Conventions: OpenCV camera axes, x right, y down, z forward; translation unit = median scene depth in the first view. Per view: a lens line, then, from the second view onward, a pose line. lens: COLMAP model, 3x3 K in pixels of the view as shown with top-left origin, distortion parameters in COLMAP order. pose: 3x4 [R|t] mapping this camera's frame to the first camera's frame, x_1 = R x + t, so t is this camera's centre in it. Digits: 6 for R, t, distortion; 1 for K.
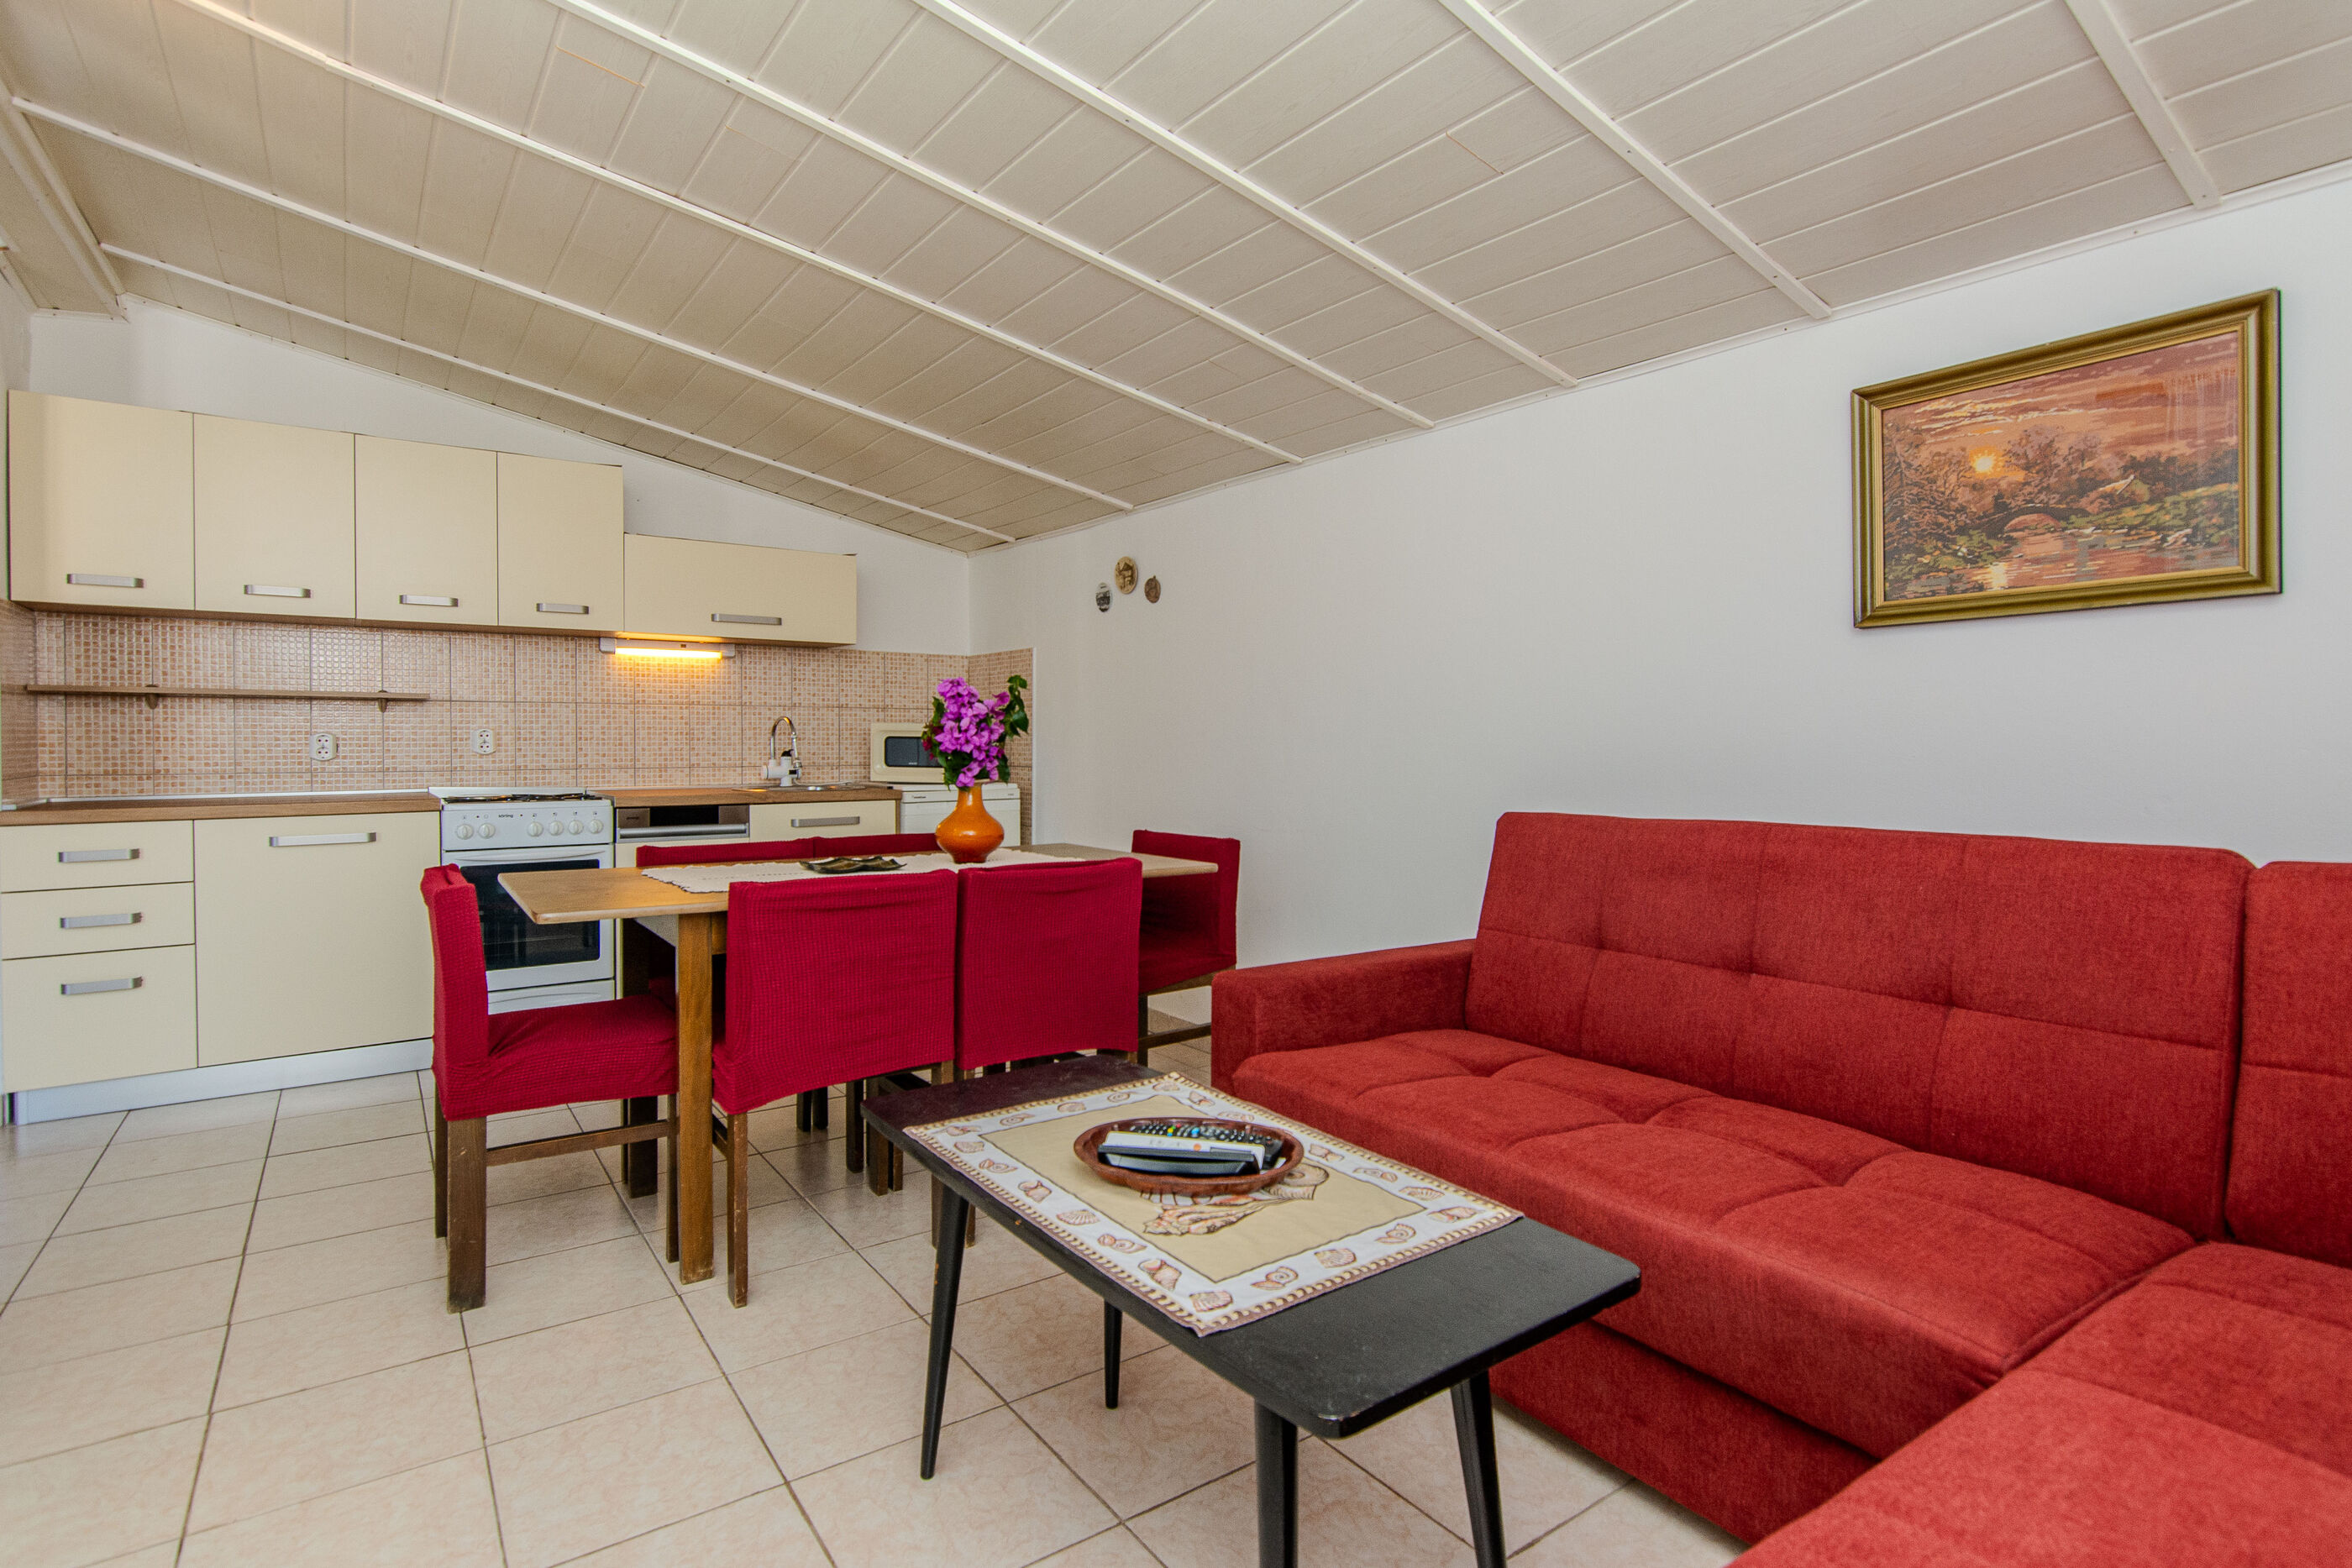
lens RADIAL K [[1171.2, 0, 1176.6], [0, 1171.2, 734.8], [0, 0, 1]] dist [-0.005442, -0.000017]
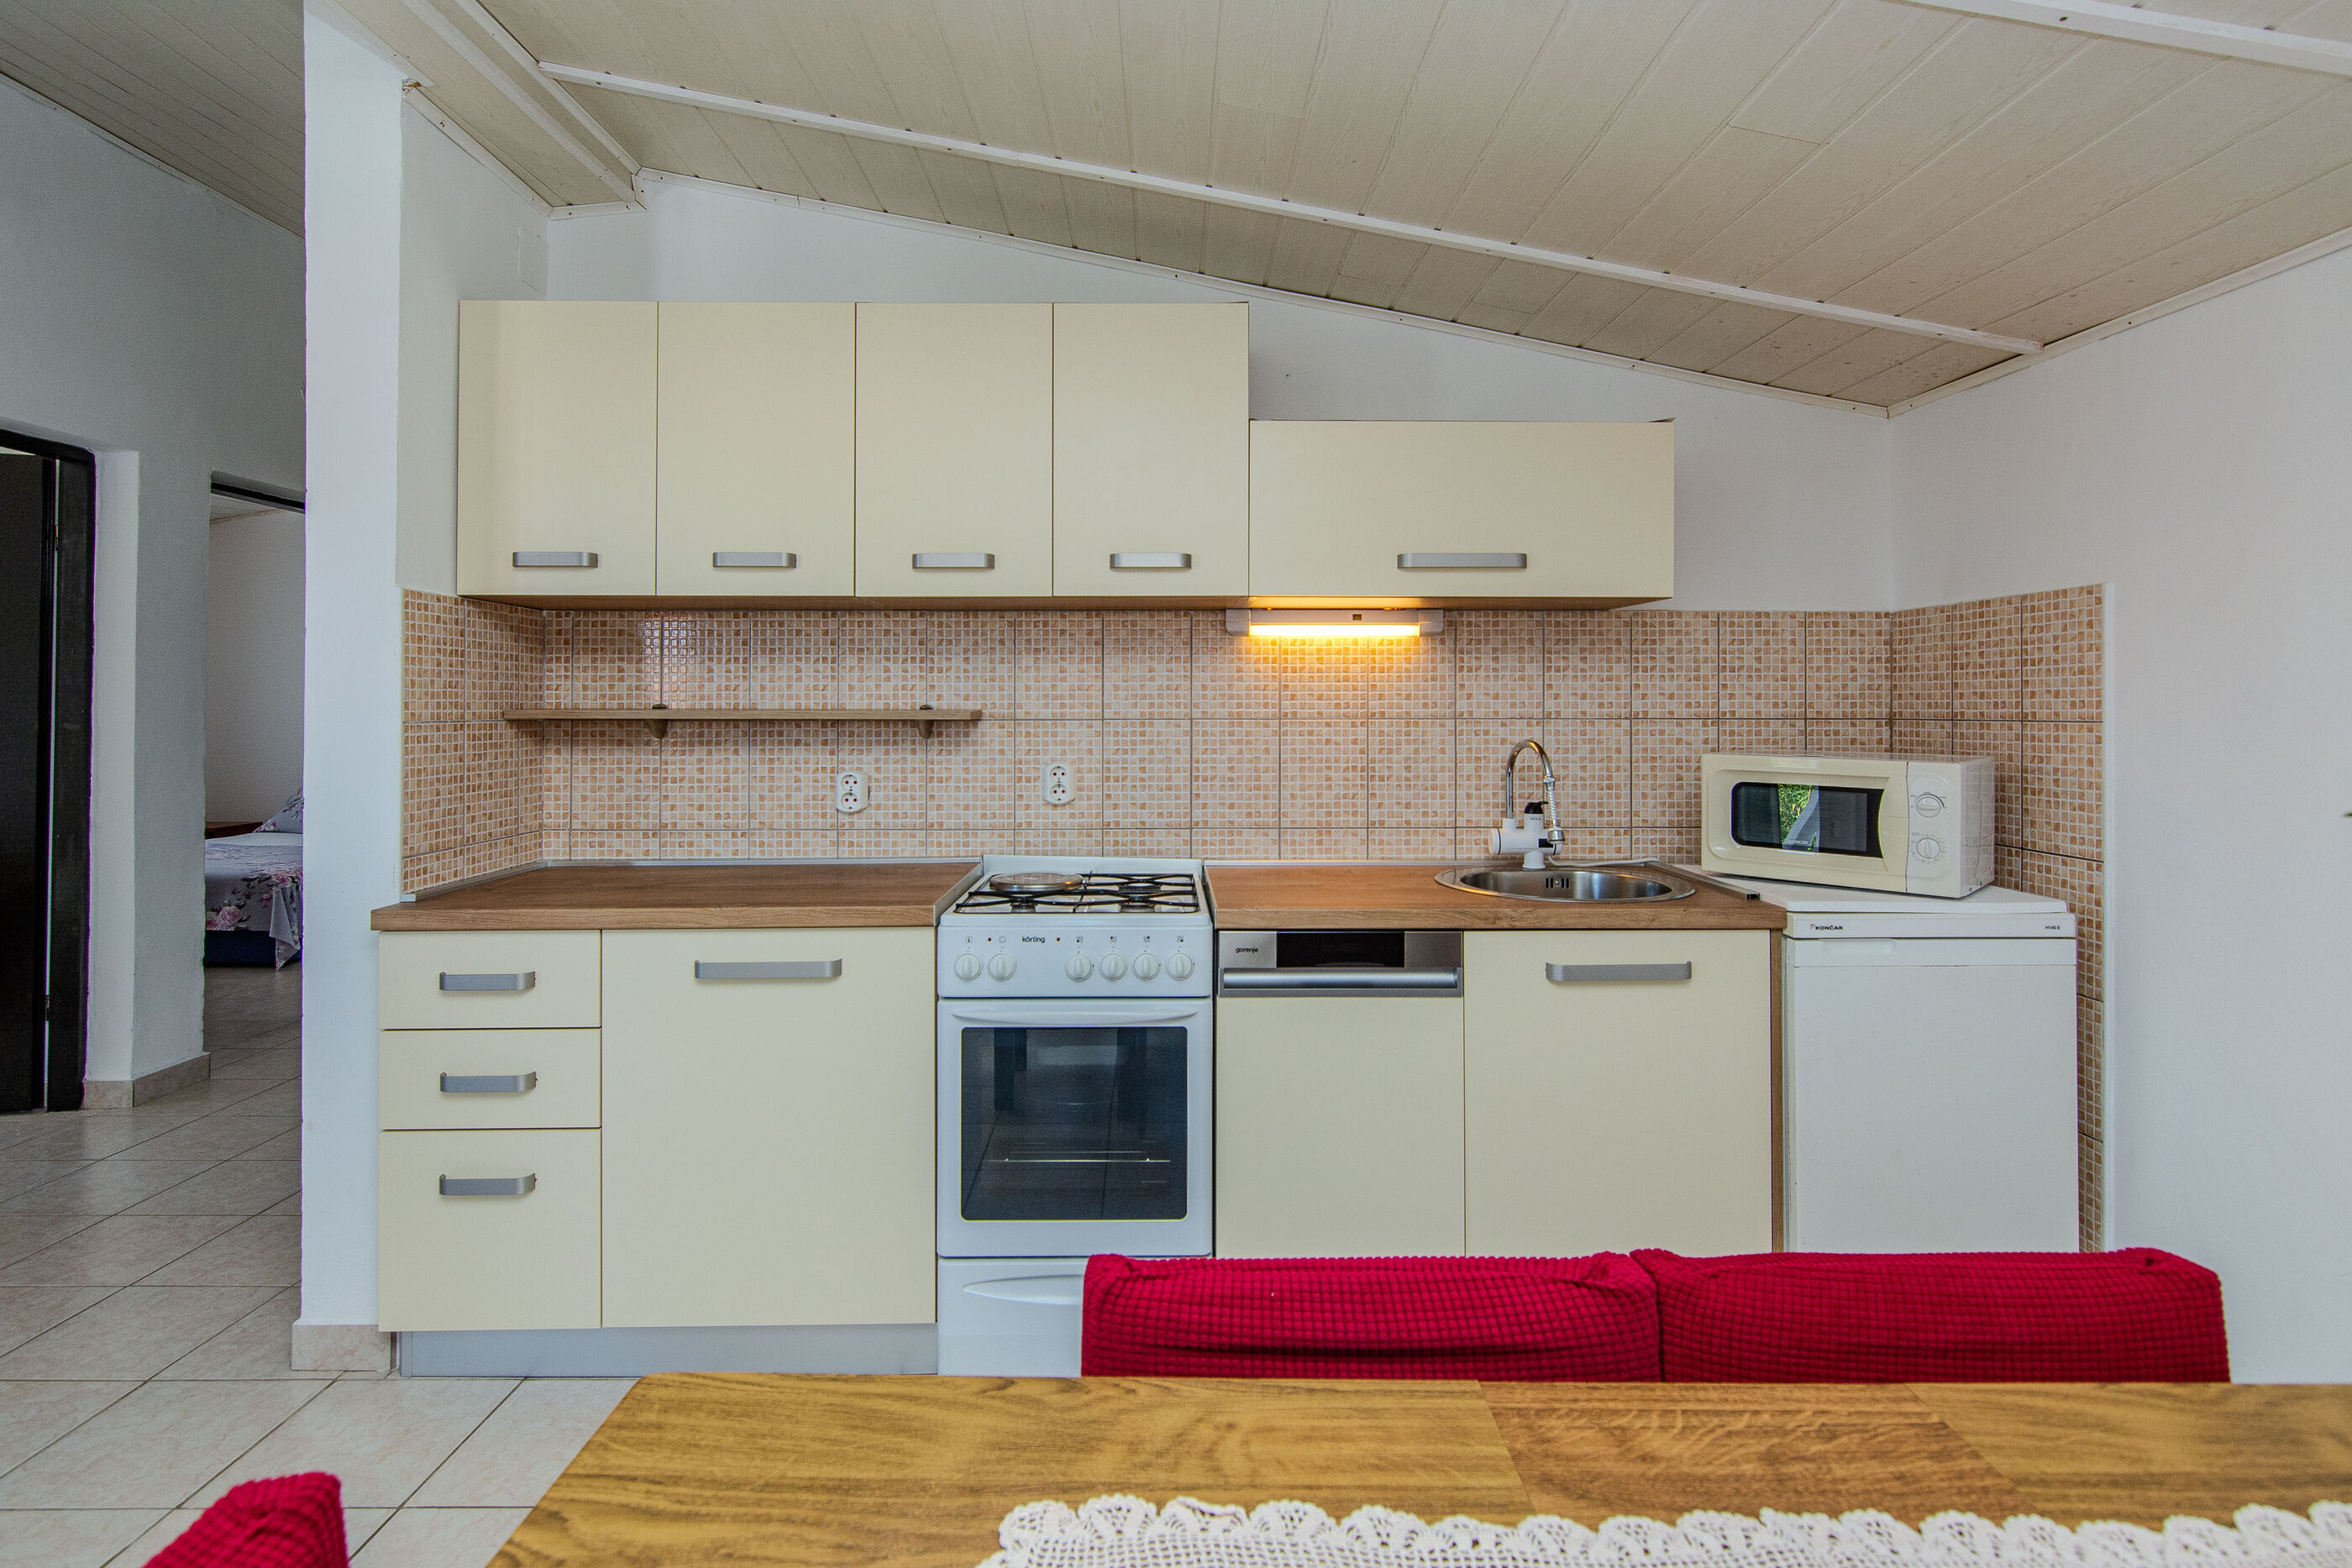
lens RADIAL K [[1171.2, 0, 1176.6], [0, 1171.2, 734.8], [0, 0, 1]] dist [-0.005442, -0.000017]
pose [[0.822276, 0.010514, -0.568992, -0.174795], [0.004941, 0.999660, 0.025612, -0.035011], [0.569068, -0.023871, 0.821944, 0.499811]]
